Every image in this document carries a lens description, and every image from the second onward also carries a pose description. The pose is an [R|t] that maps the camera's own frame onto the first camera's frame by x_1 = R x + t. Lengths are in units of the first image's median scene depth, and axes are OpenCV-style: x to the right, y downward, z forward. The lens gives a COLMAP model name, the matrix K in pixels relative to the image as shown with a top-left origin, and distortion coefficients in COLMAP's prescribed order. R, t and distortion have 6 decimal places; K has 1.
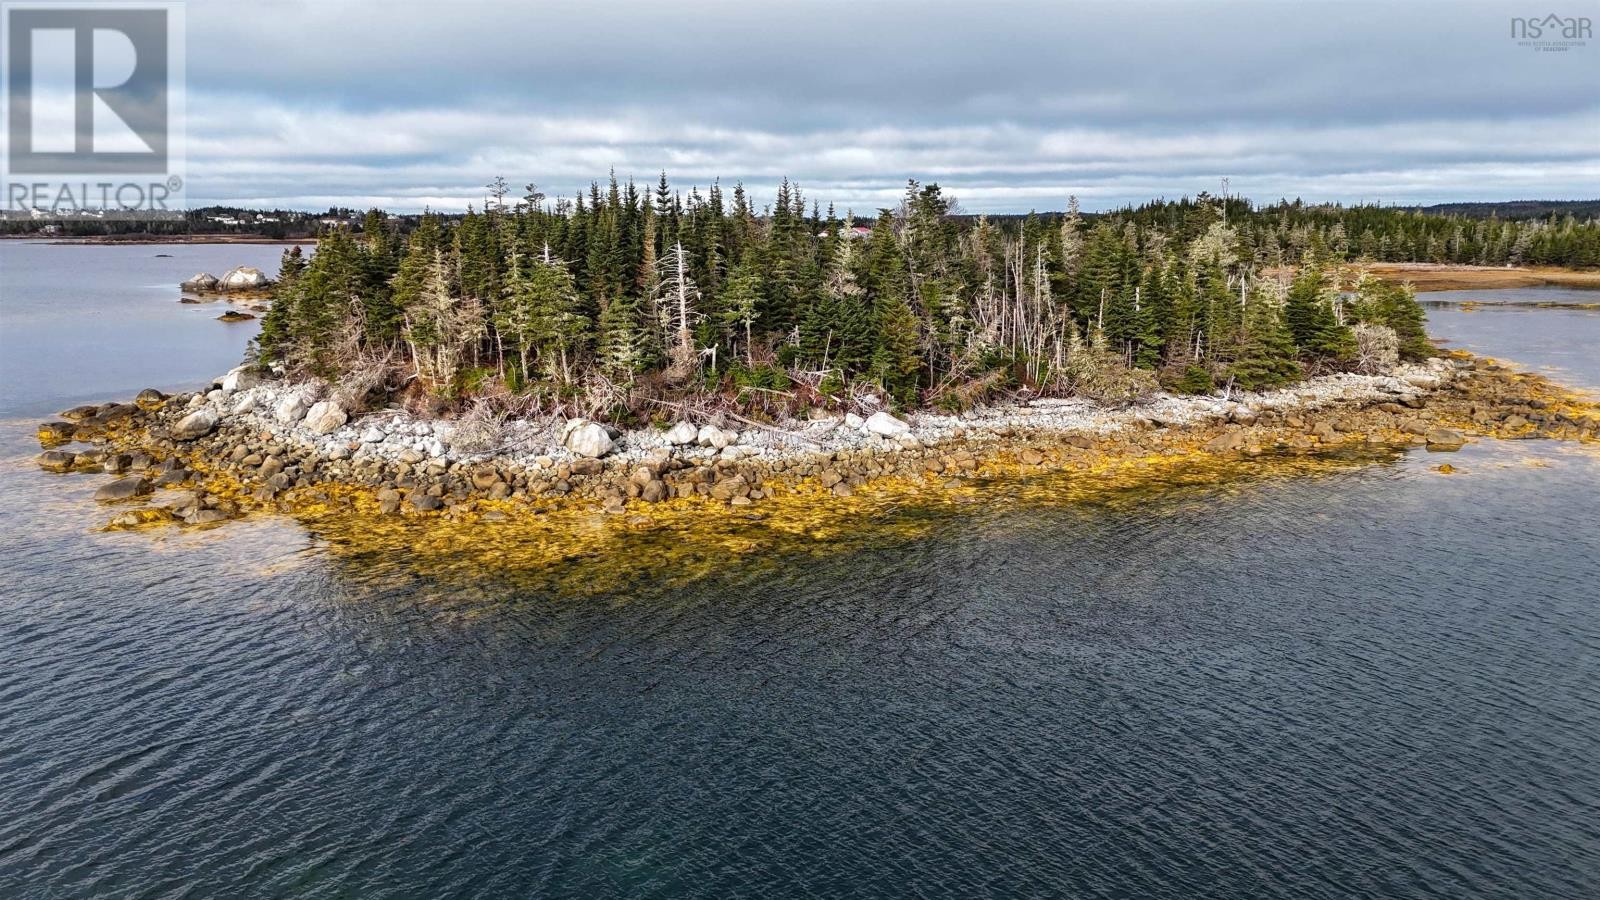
lens RADIAL K [[1172.8, 0, 802.4], [0, 1172.8, 444.7], [0, 0, 1]] dist [0.082706, -0.075692]
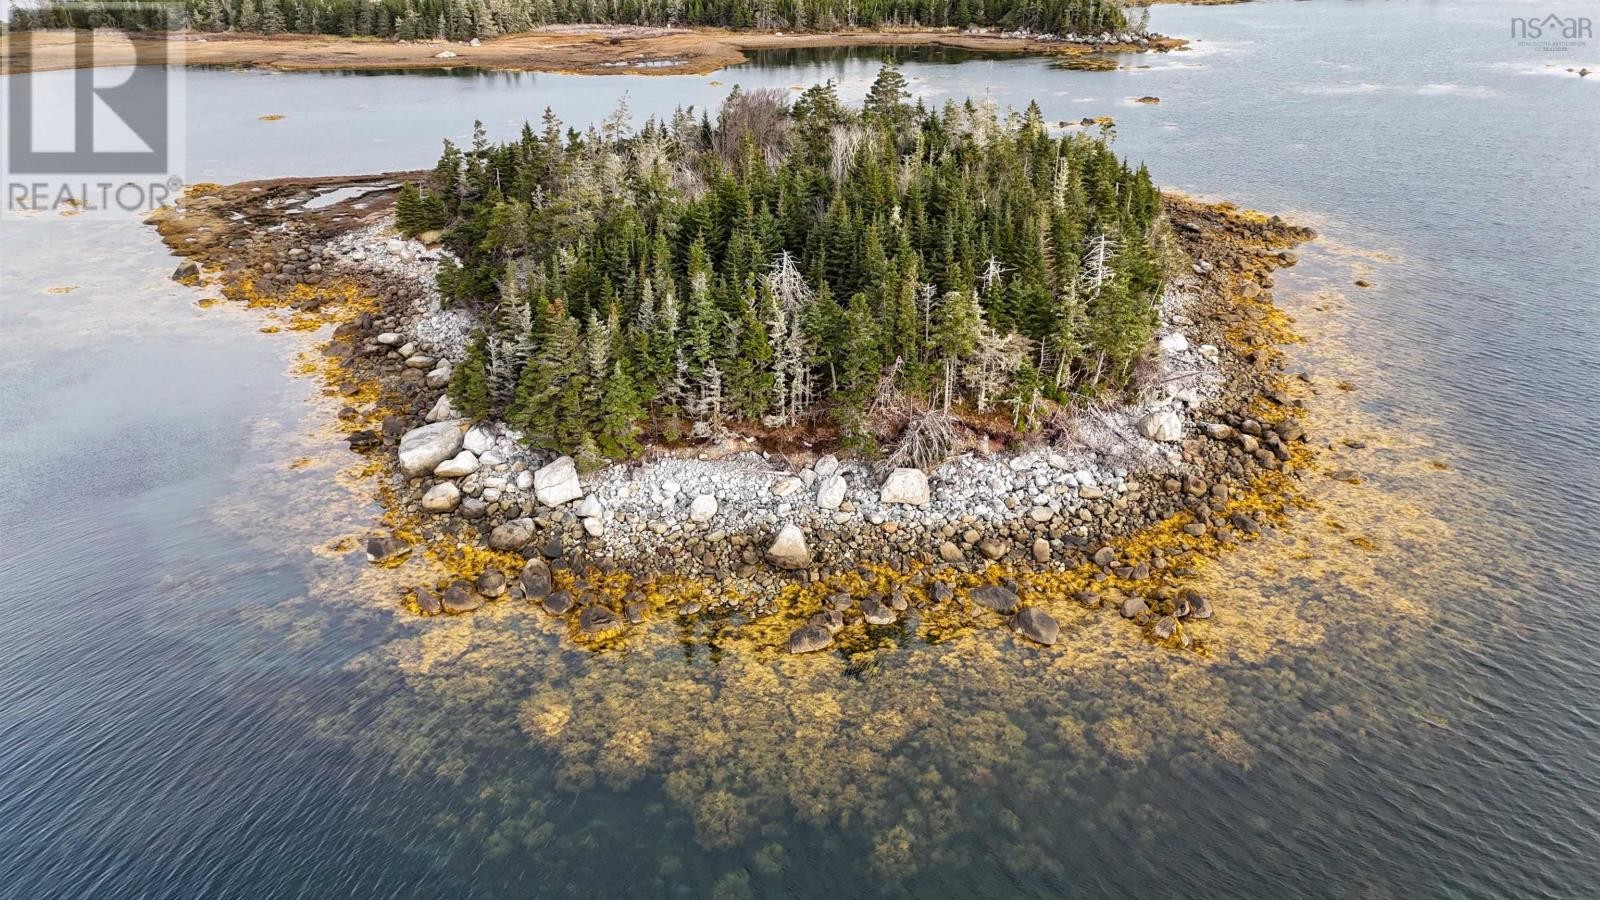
lens RADIAL K [[1172.8, 0, 797.8], [0, 1172.8, 442.5], [0, 0, 1]] dist [0.082706, -0.075692]
pose [[0.636695, -0.321384, 0.700951, -1.105045], [0.151038, 0.943377, 0.295343, -0.348521], [-0.756179, -0.082173, 0.649185, 0.446632]]
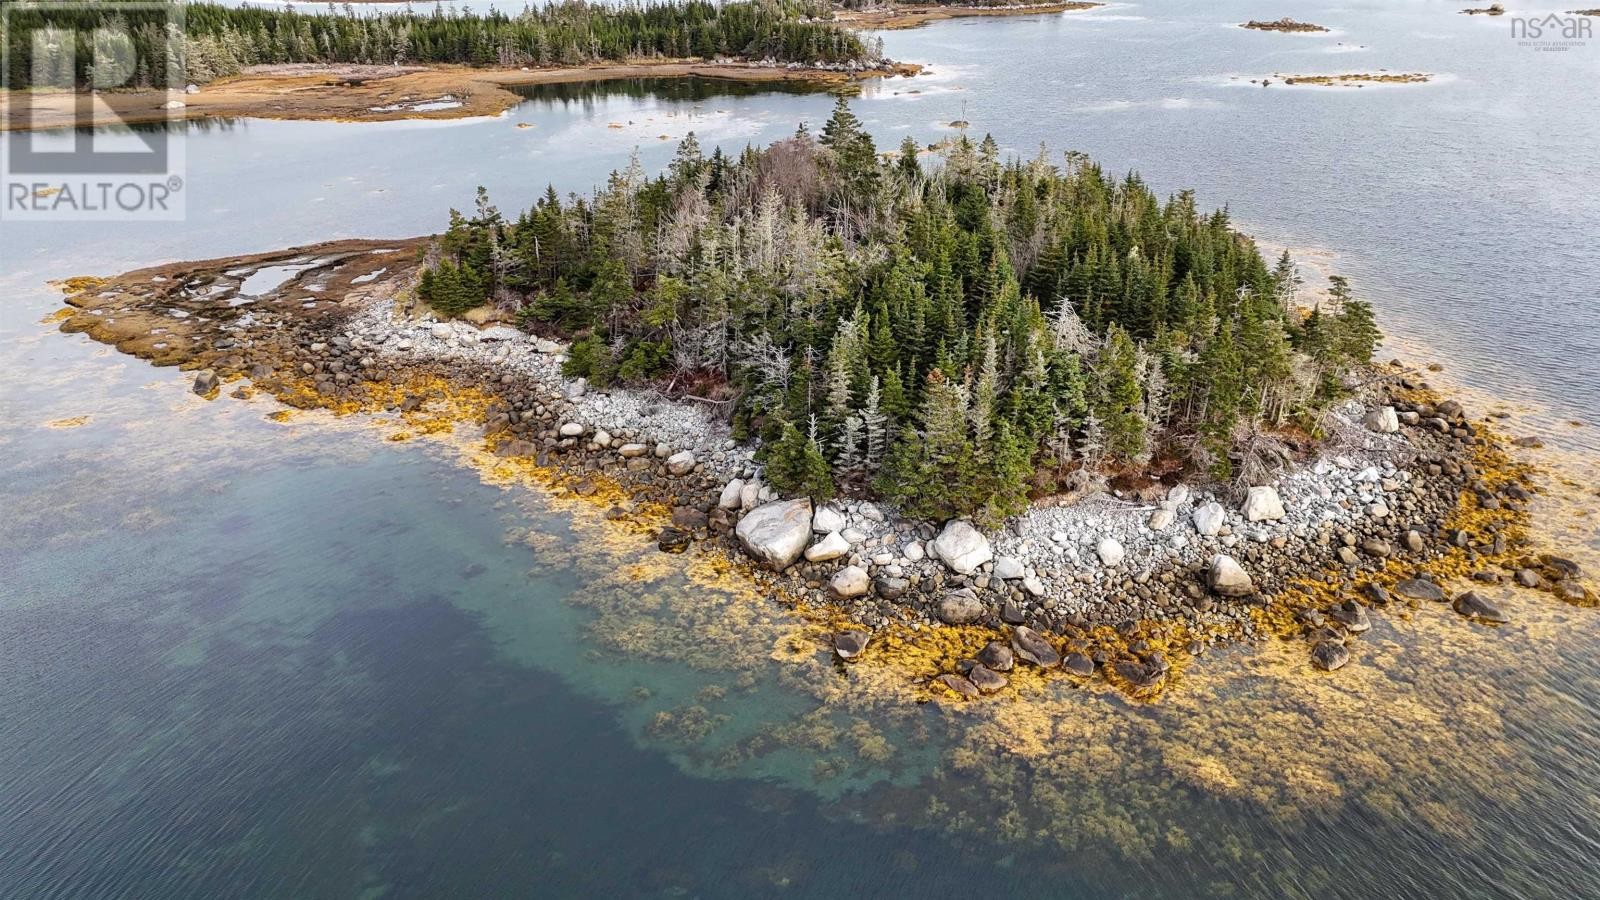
lens RADIAL K [[1172.8, 0, 795.7], [0, 1172.8, 449.3], [0, 0, 1]] dist [0.082706, -0.075692]
pose [[0.351998, -0.380058, 0.855368, -1.405529], [0.180858, 0.924248, 0.336237, -0.486531], [-0.918362, 0.036346, 0.394070, 0.956067]]
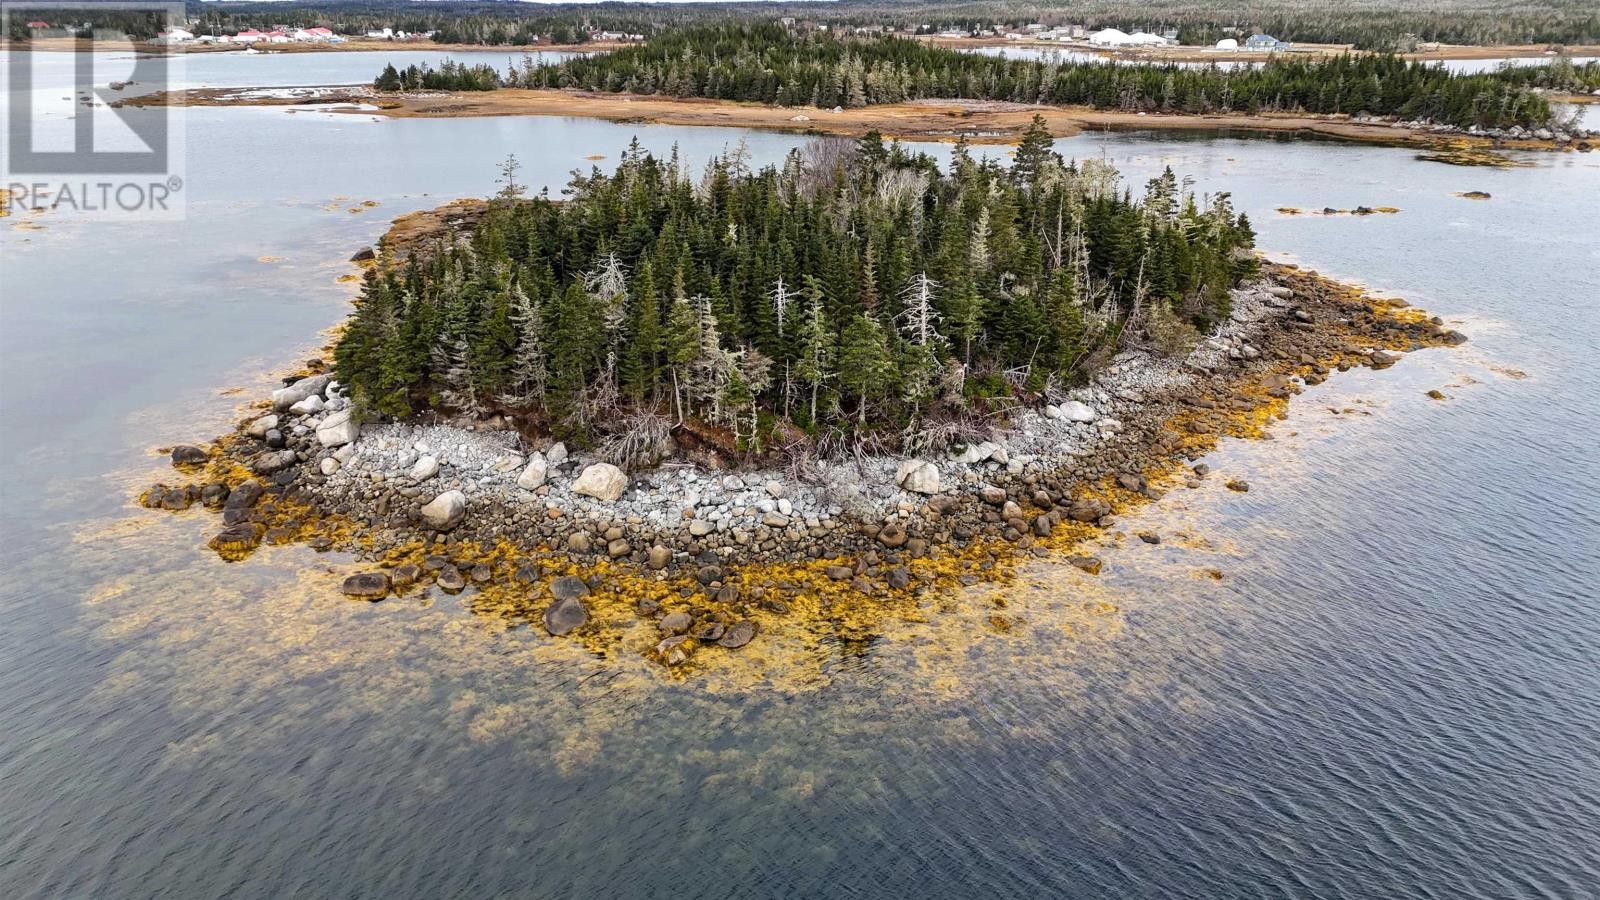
lens RADIAL K [[1172.8, 0, 799.3], [0, 1172.8, 440.3], [0, 0, 1]] dist [0.082706, -0.075692]
pose [[0.894863, -0.150543, 0.420187, -0.650908], [0.079191, 0.980018, 0.182467, -0.217180], [-0.439260, -0.130008, 0.888903, 0.073007]]
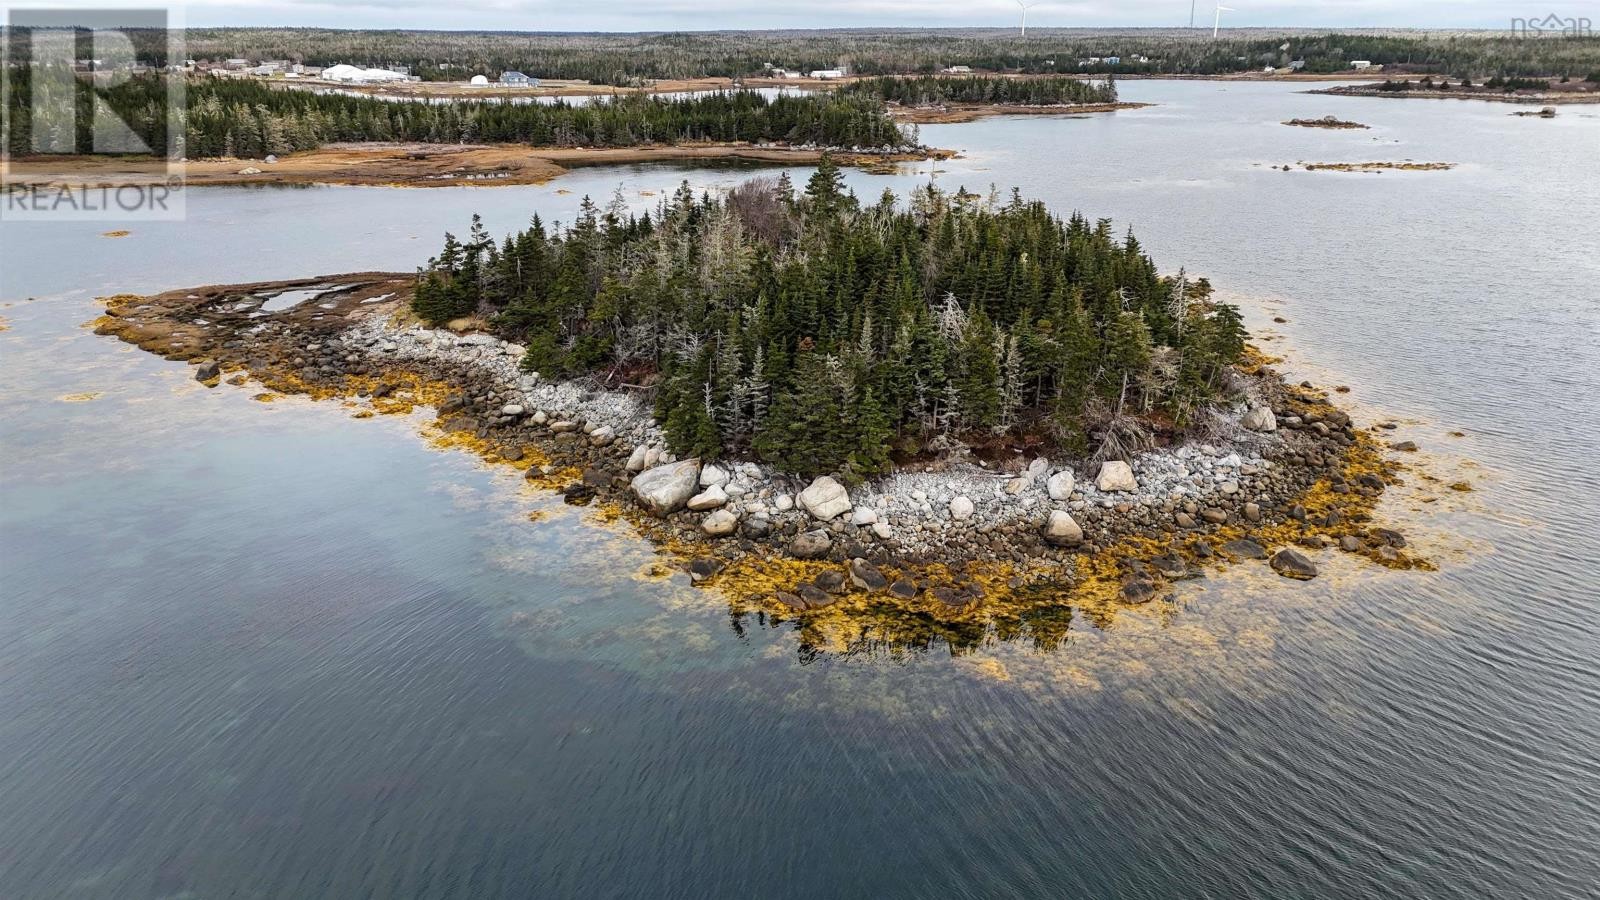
lens RADIAL K [[1172.8, 0, 796.0], [0, 1172.8, 451.1], [0, 0, 1]] dist [0.082706, -0.075692]
pose [[0.415985, -0.297400, 0.859366, -1.472116], [0.168850, 0.953838, 0.248360, -0.372246], [-0.893558, 0.041790, 0.446998, 0.762309]]
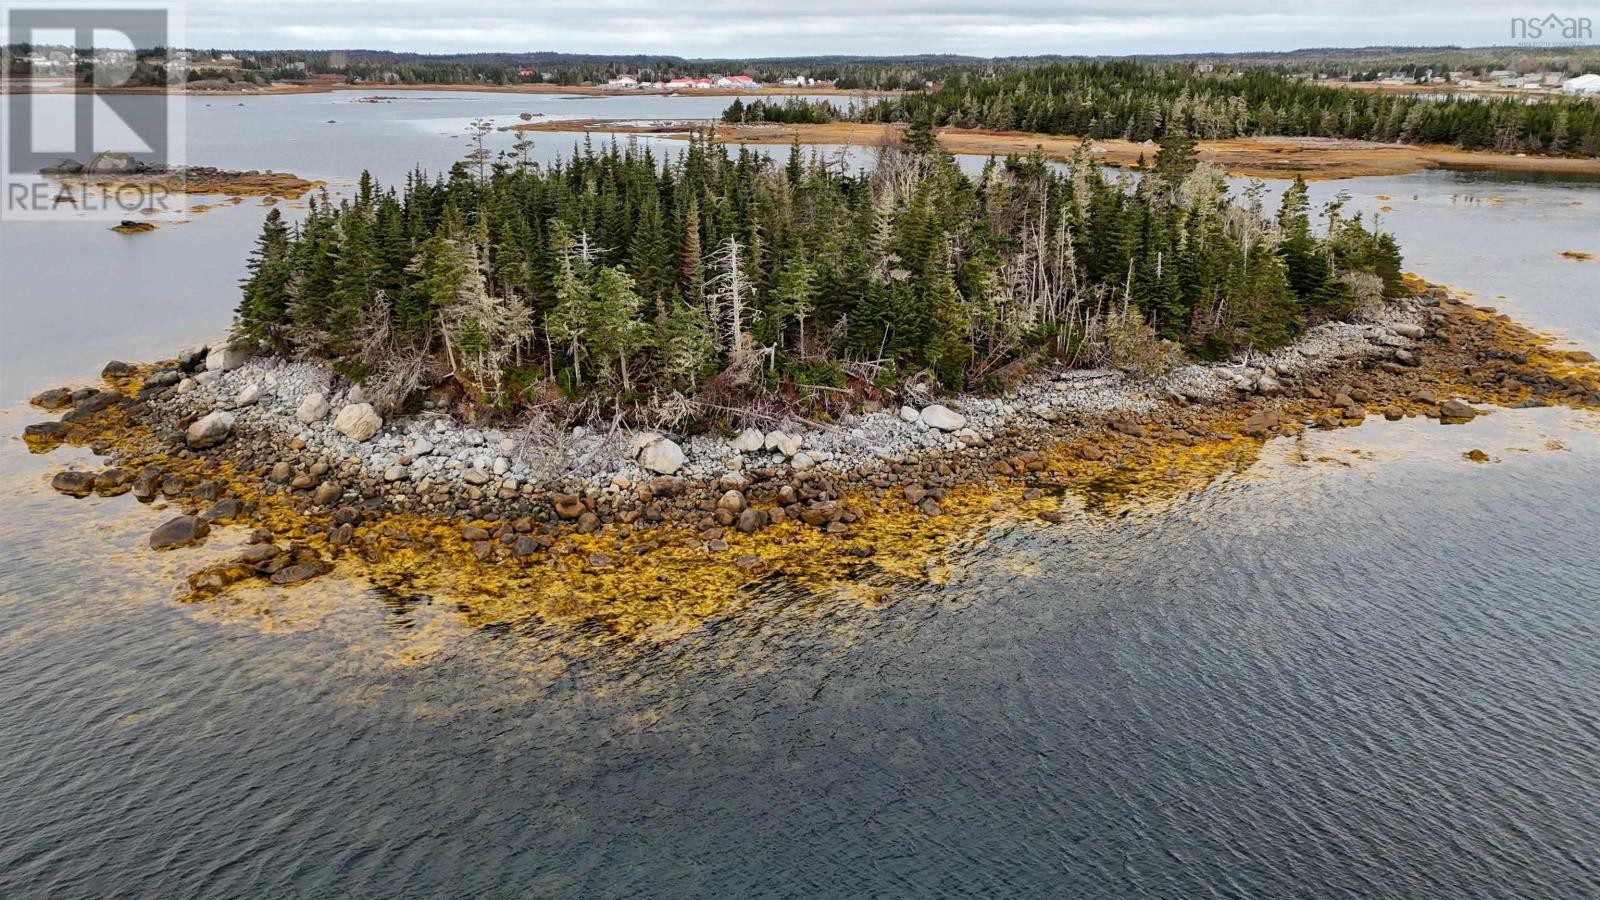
lens RADIAL K [[1172.8, 0, 802.1], [0, 1172.8, 445.3], [0, 0, 1]] dist [0.082706, -0.075692]
pose [[0.994044, -0.028026, 0.105315, -0.147902], [0.014304, 0.991559, 0.128864, -0.119780], [-0.108037, -0.126590, 0.986054, 0.023743]]
